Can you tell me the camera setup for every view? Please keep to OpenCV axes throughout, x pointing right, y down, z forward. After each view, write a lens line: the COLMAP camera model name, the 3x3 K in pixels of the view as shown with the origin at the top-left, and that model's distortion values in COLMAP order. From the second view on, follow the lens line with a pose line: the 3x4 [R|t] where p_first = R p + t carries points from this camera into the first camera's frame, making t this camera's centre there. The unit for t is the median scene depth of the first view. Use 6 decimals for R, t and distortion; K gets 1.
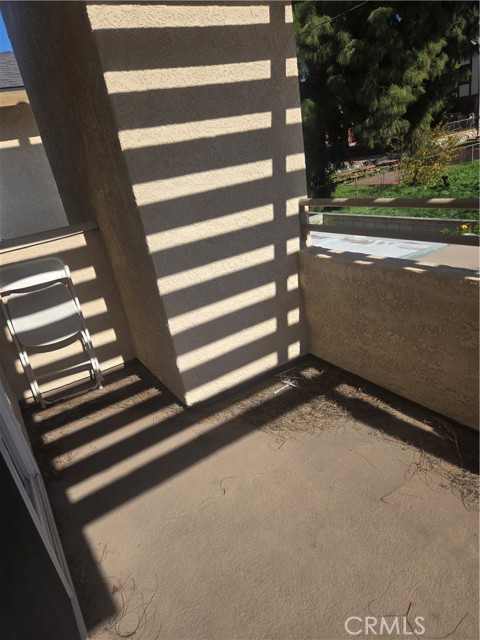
lens RADIAL K [[417.6, 0, 239.7], [0, 417.6, 330.1], [0, 0, 1]] dist [0.058616, -0.049166]
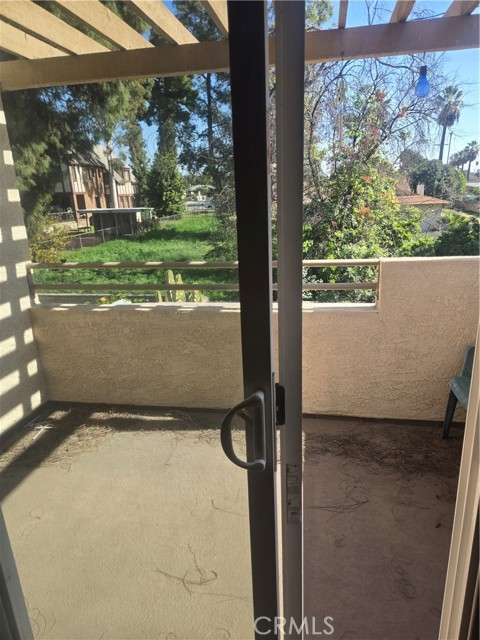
lens RADIAL K [[417.6, 0, 239.7], [0, 417.6, 330.1], [0, 0, 1]] dist [0.058616, -0.049166]
pose [[0.674006, -0.094986, 0.732593, -0.310404], [0.227766, 0.970106, -0.083770, 0.089559], [-0.702736, 0.223321, 0.675492, -0.140374]]
